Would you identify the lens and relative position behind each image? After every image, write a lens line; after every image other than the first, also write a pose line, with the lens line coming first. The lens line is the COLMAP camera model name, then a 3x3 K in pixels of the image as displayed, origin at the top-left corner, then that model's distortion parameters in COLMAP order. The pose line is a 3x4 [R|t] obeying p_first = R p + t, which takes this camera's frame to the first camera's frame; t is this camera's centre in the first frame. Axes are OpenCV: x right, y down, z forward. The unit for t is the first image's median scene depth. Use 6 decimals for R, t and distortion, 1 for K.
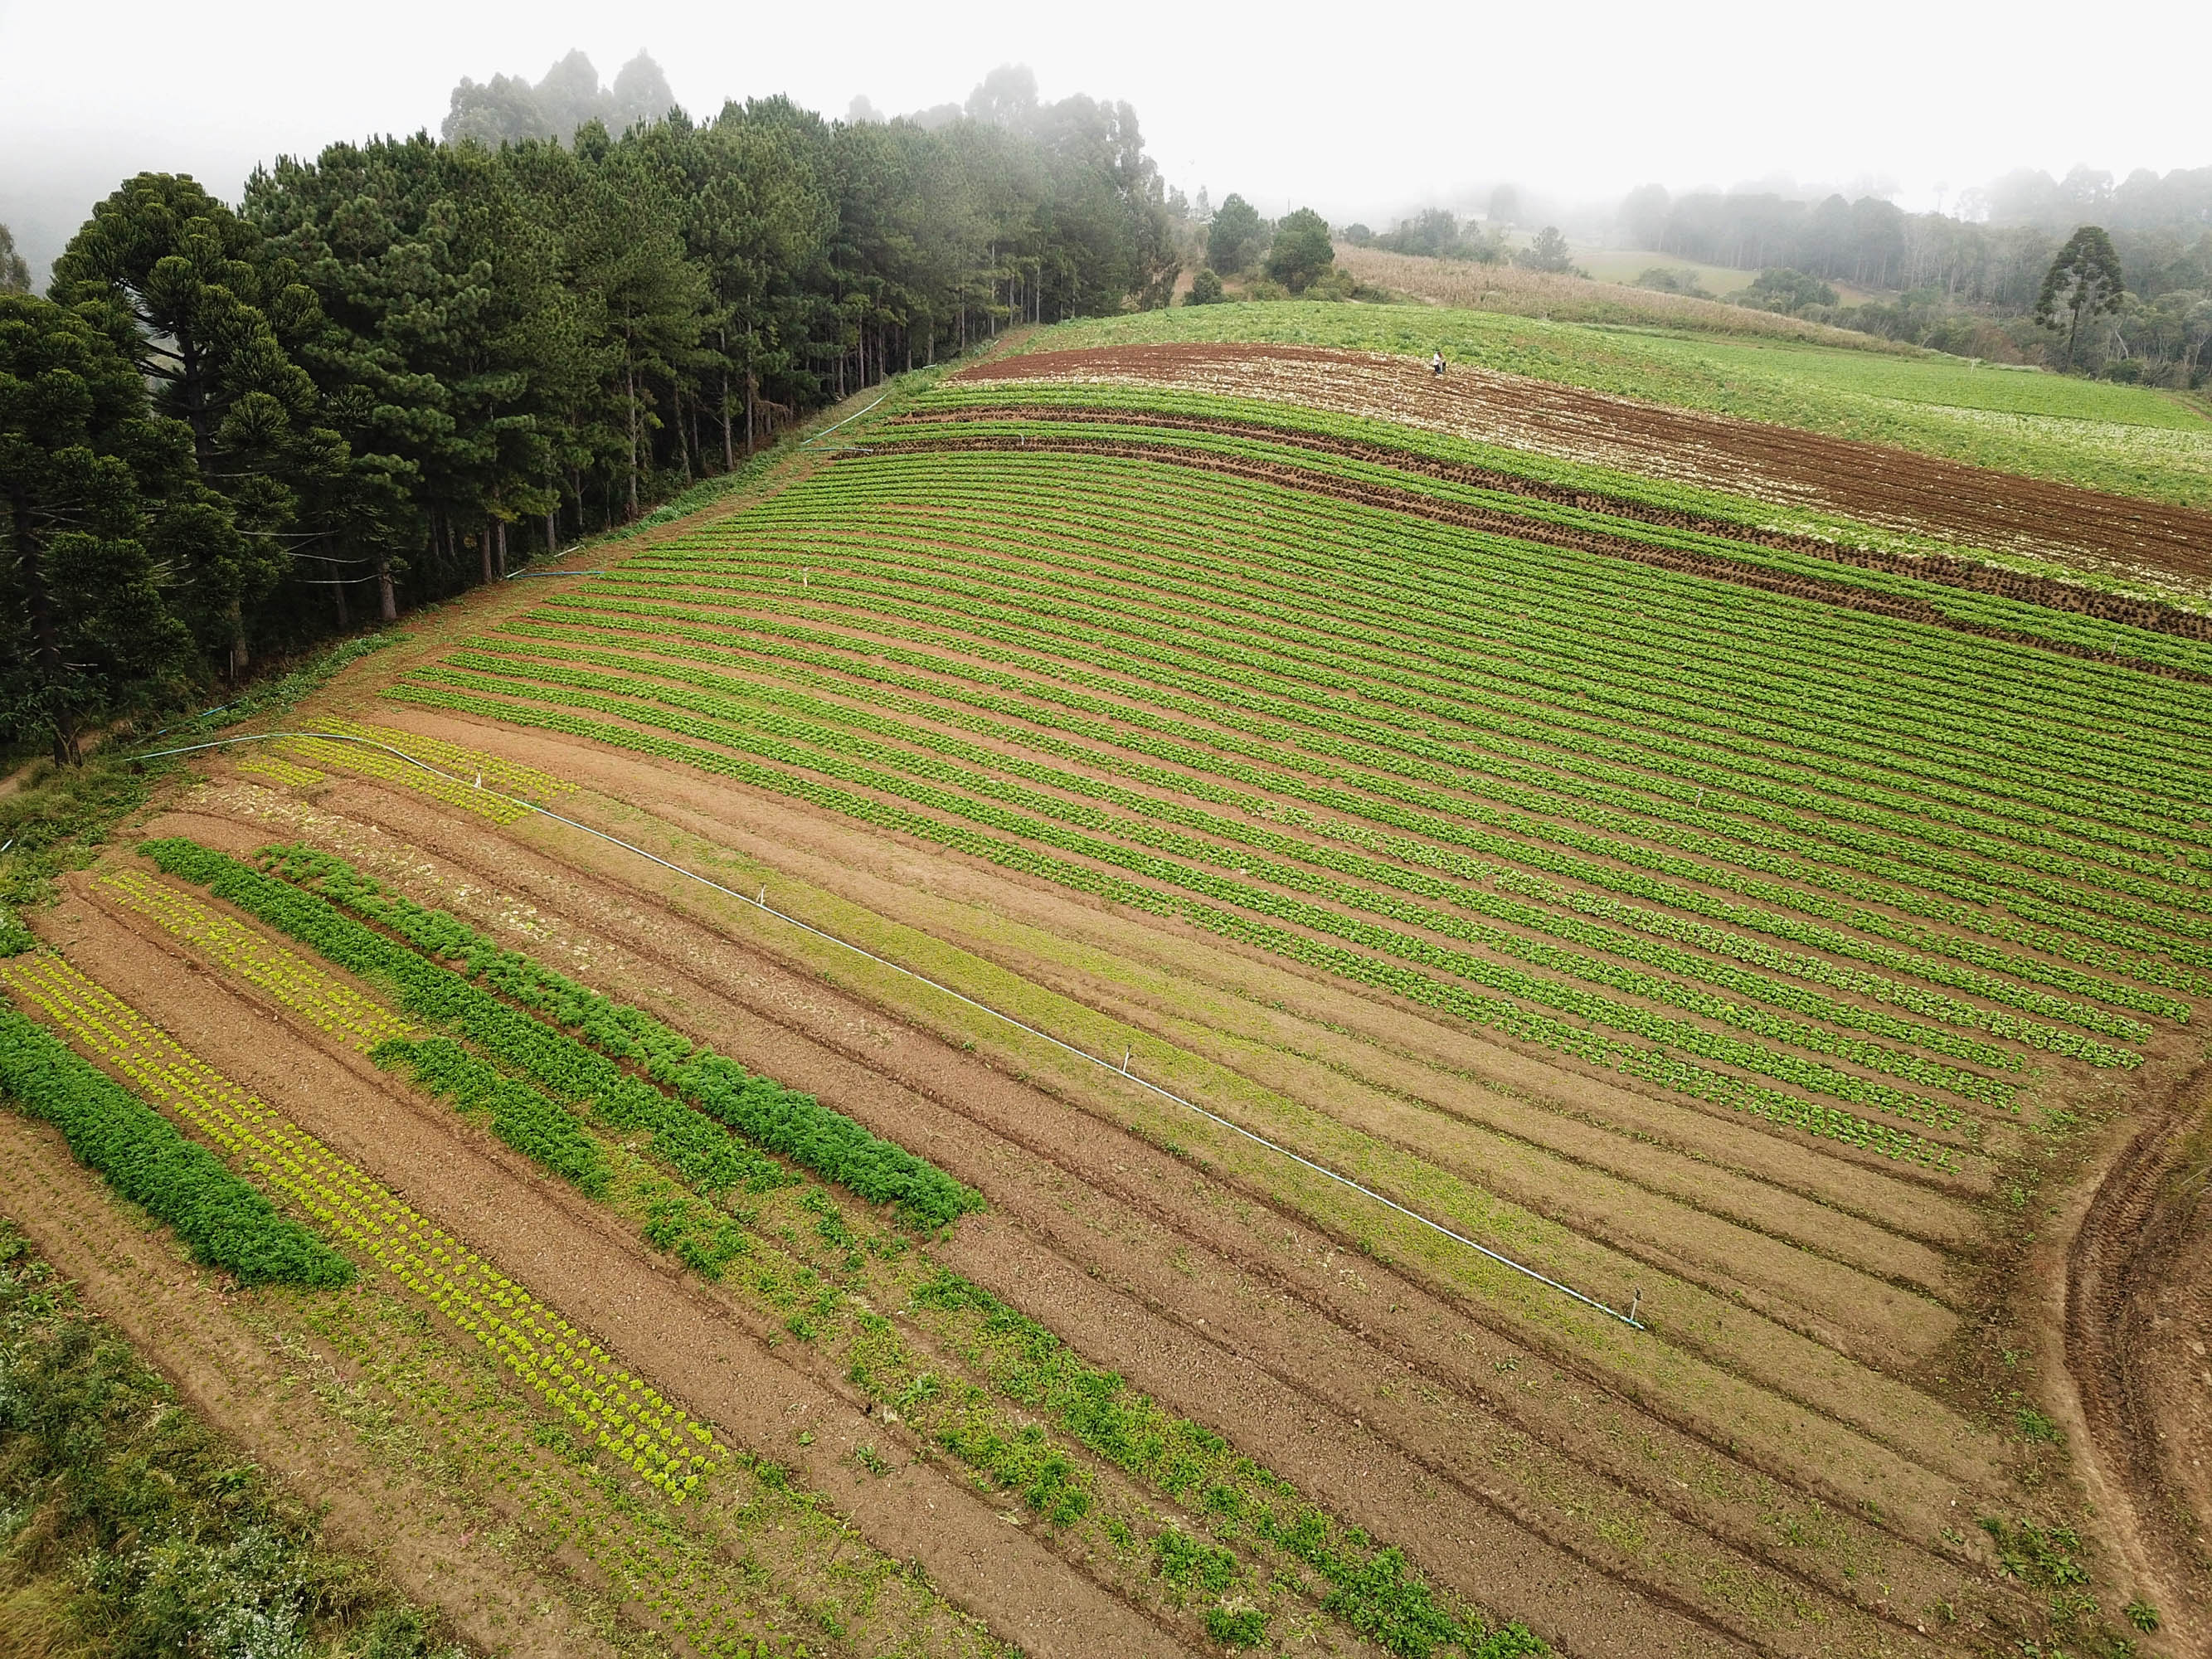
lens RADIAL K [[1655.0, 0, 1110.5], [0, 1655.0, 829.6], [0, 0, 1]] dist [0.003589, 0.011523]
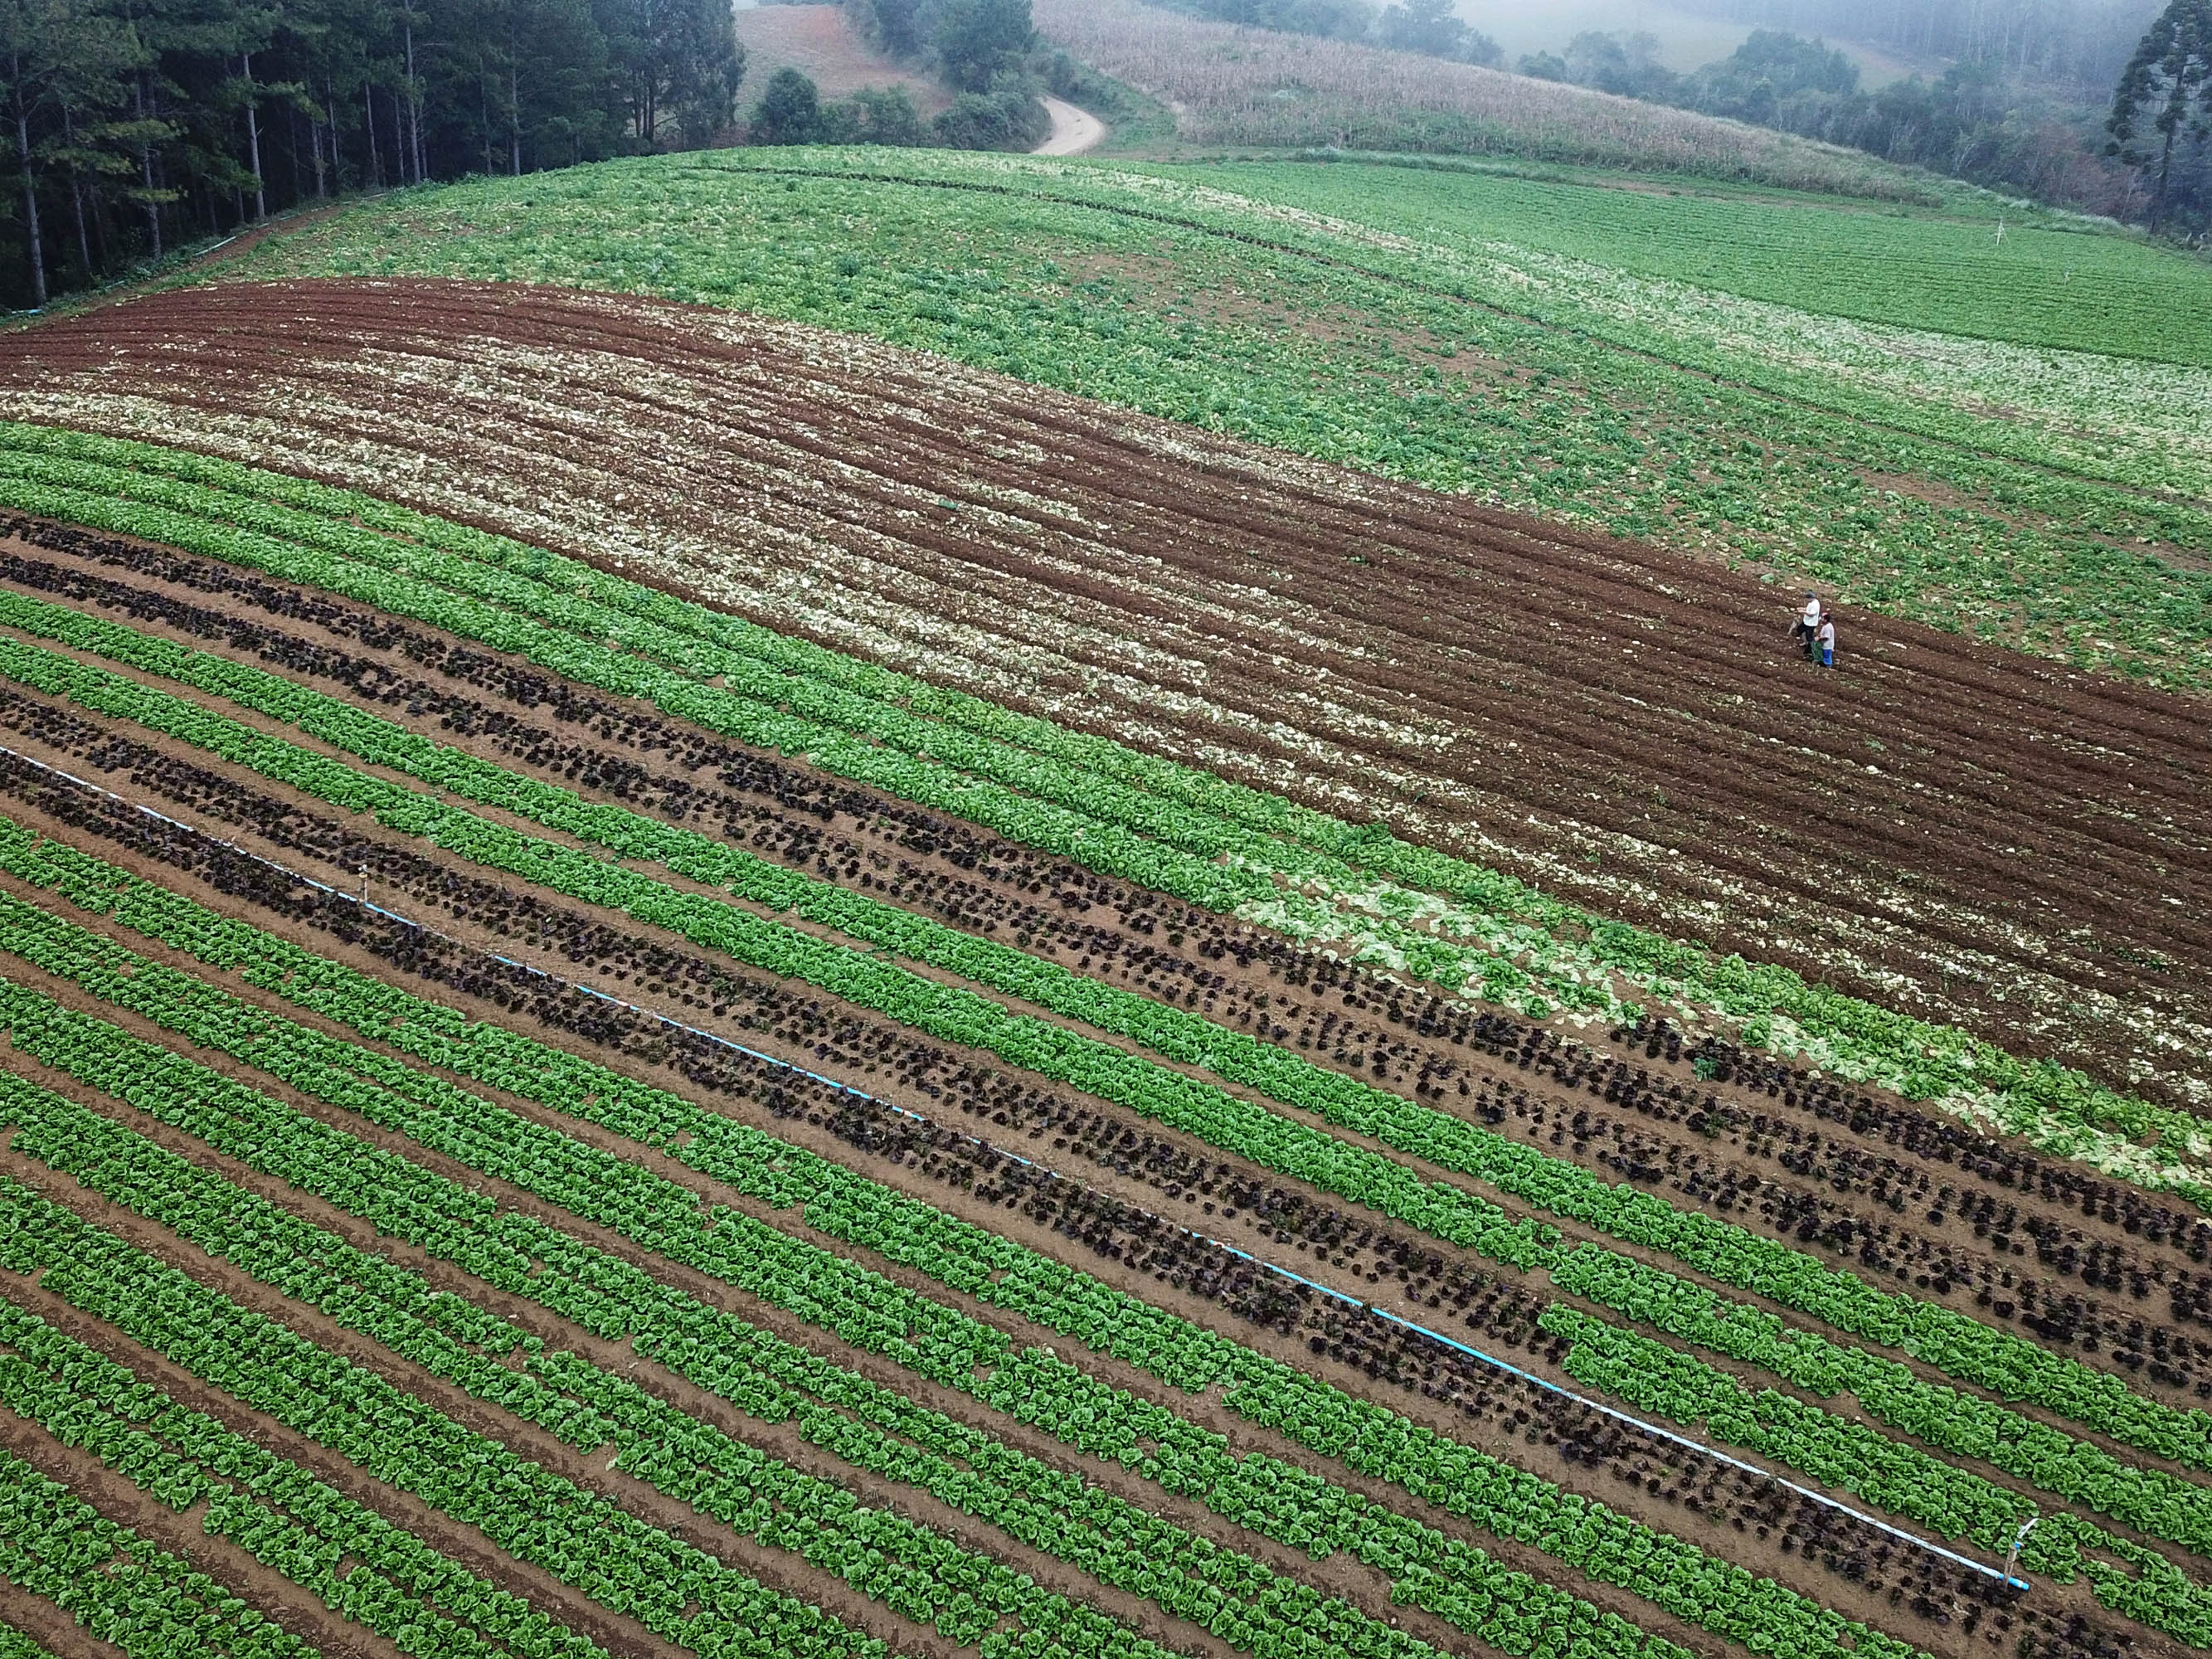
lens RADIAL K [[2142.7, 0, 1090.9], [0, 2142.7, 829.9], [0, 0, 1]] dist [0.015222, 0.000000]
pose [[0.998937, -0.020708, 0.041184, 0.190146], [0.018913, 0.998874, 0.043515, -0.128672], [-0.042038, -0.042690, 0.998204, 0.274367]]
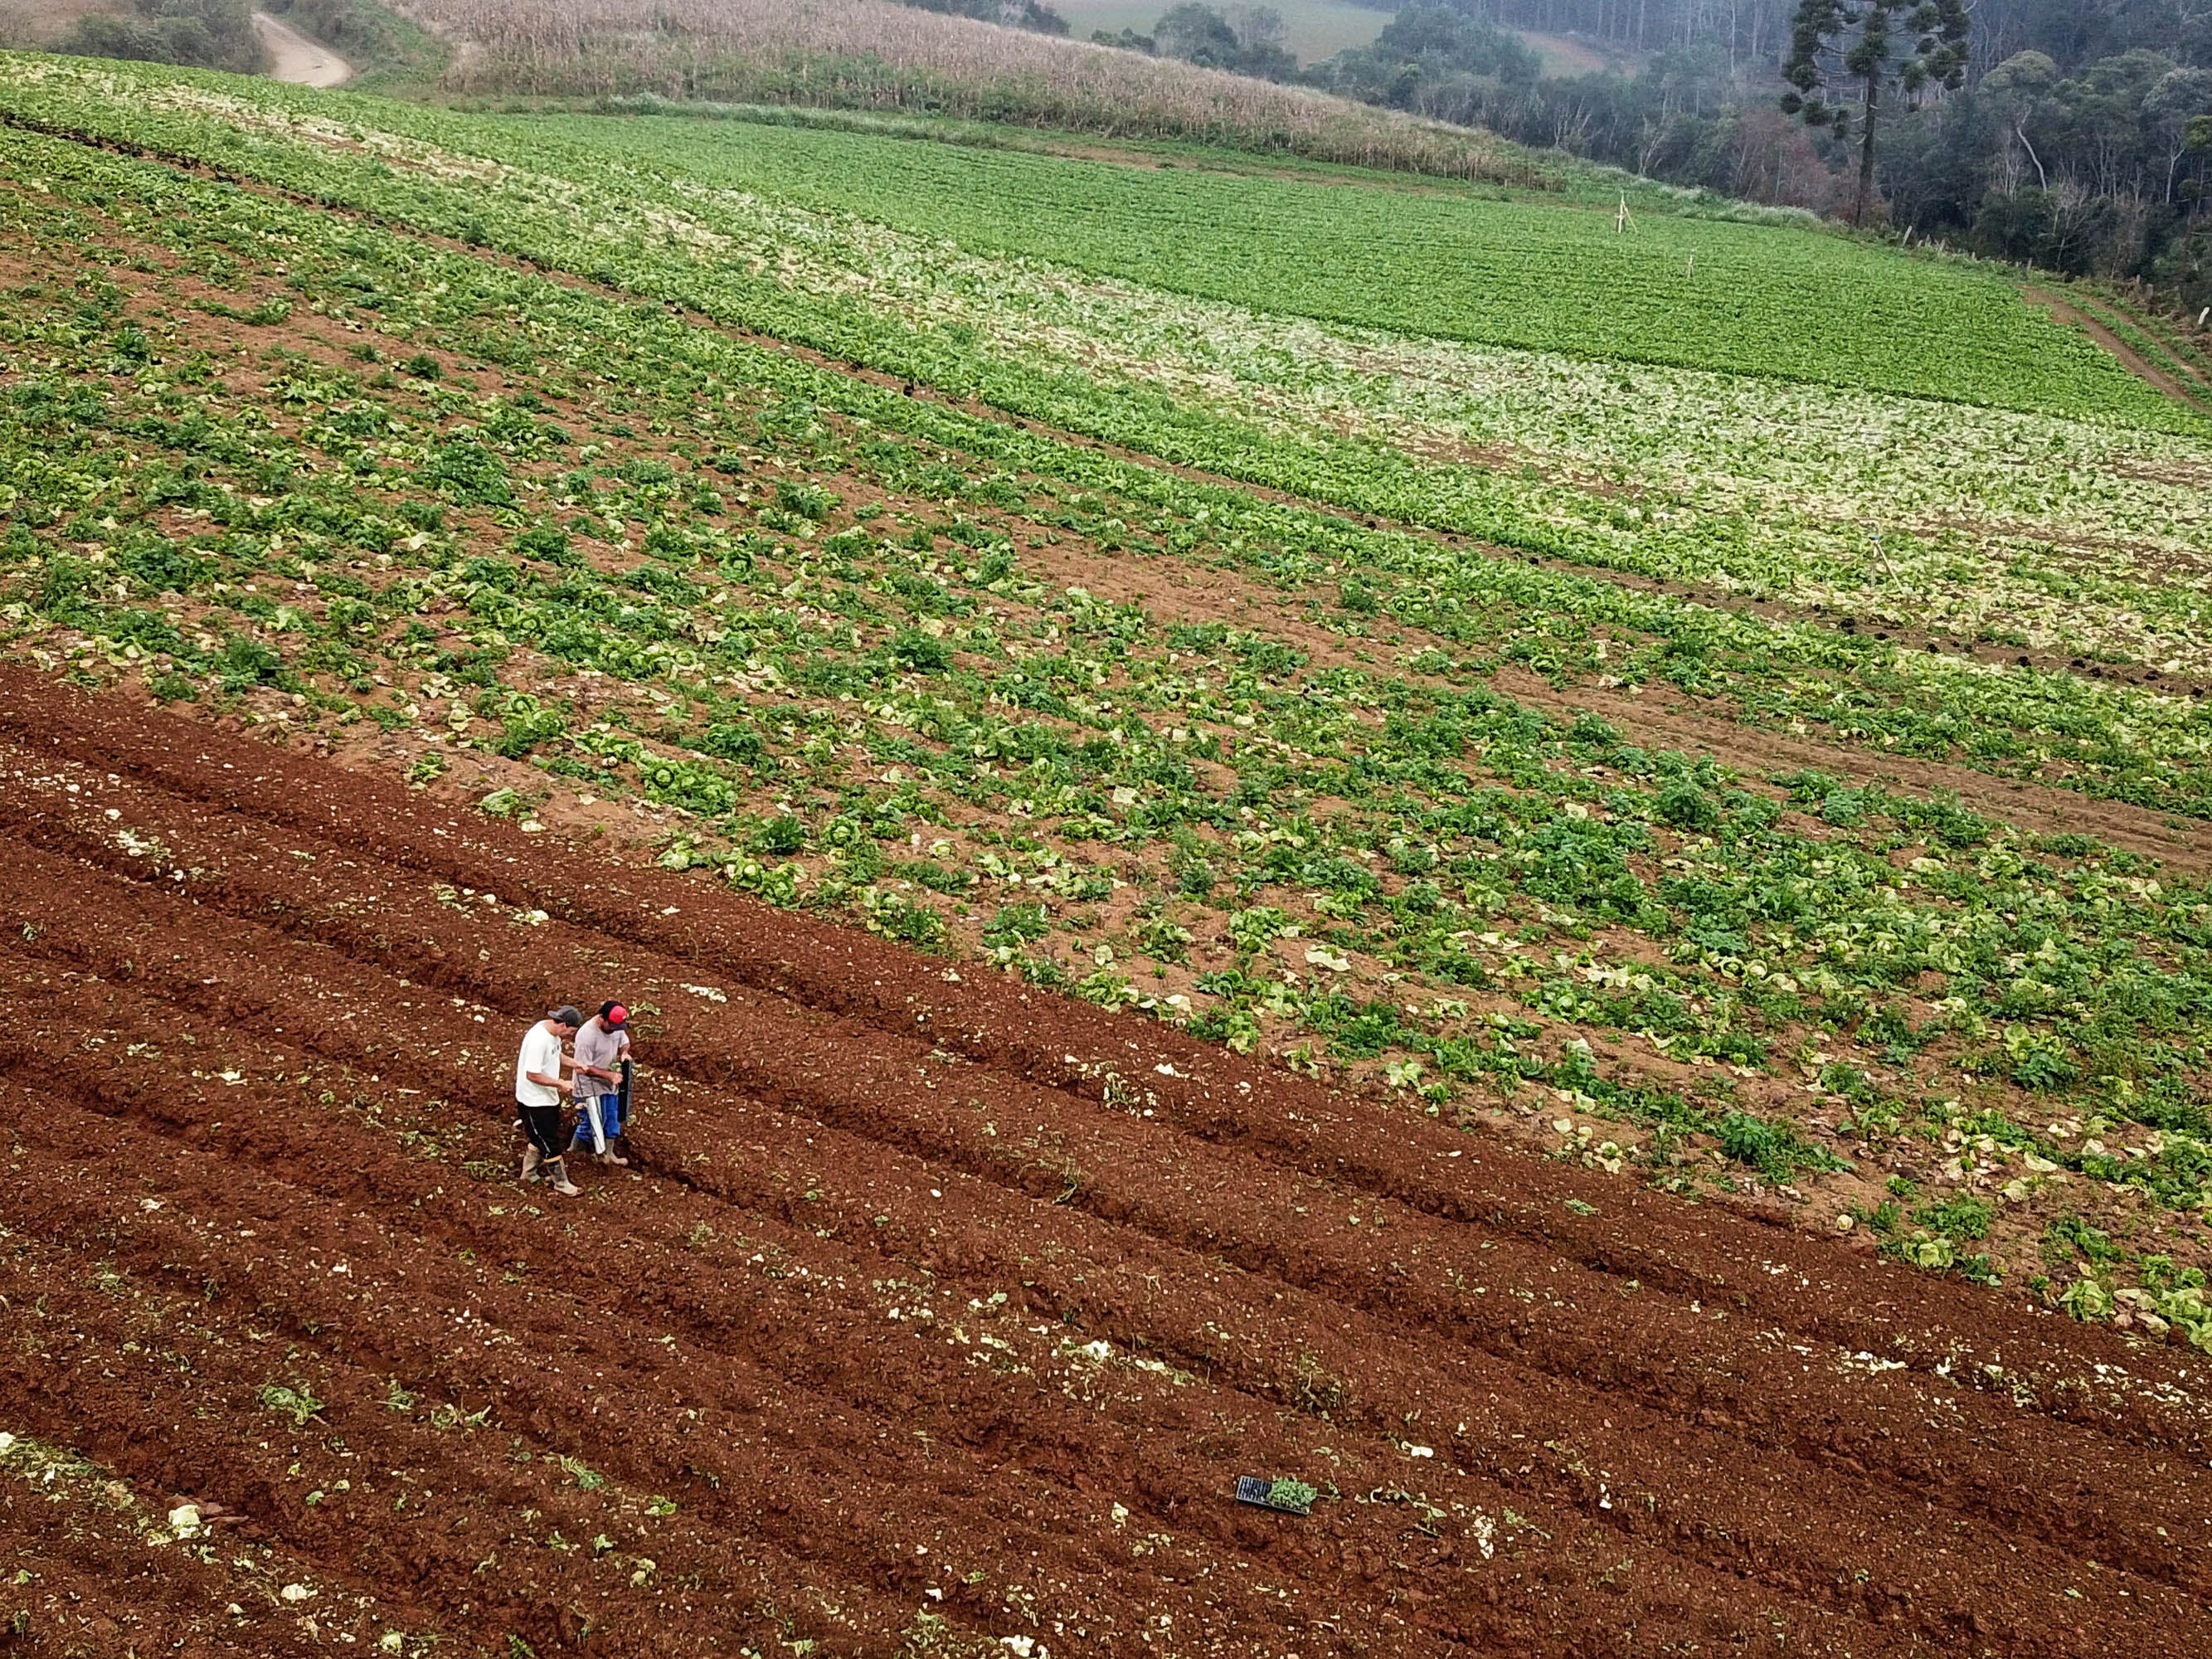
lens RADIAL K [[2706.2, 0, 1114.9], [0, 2706.2, 828.9], [0, 0, 1]] dist [0.041102, 0.000000]
pose [[0.983228, -0.043271, 0.177173, 0.354592], [0.050216, 0.998128, -0.034899, -0.146241], [-0.175331, 0.043211, 0.983561, 0.489174]]
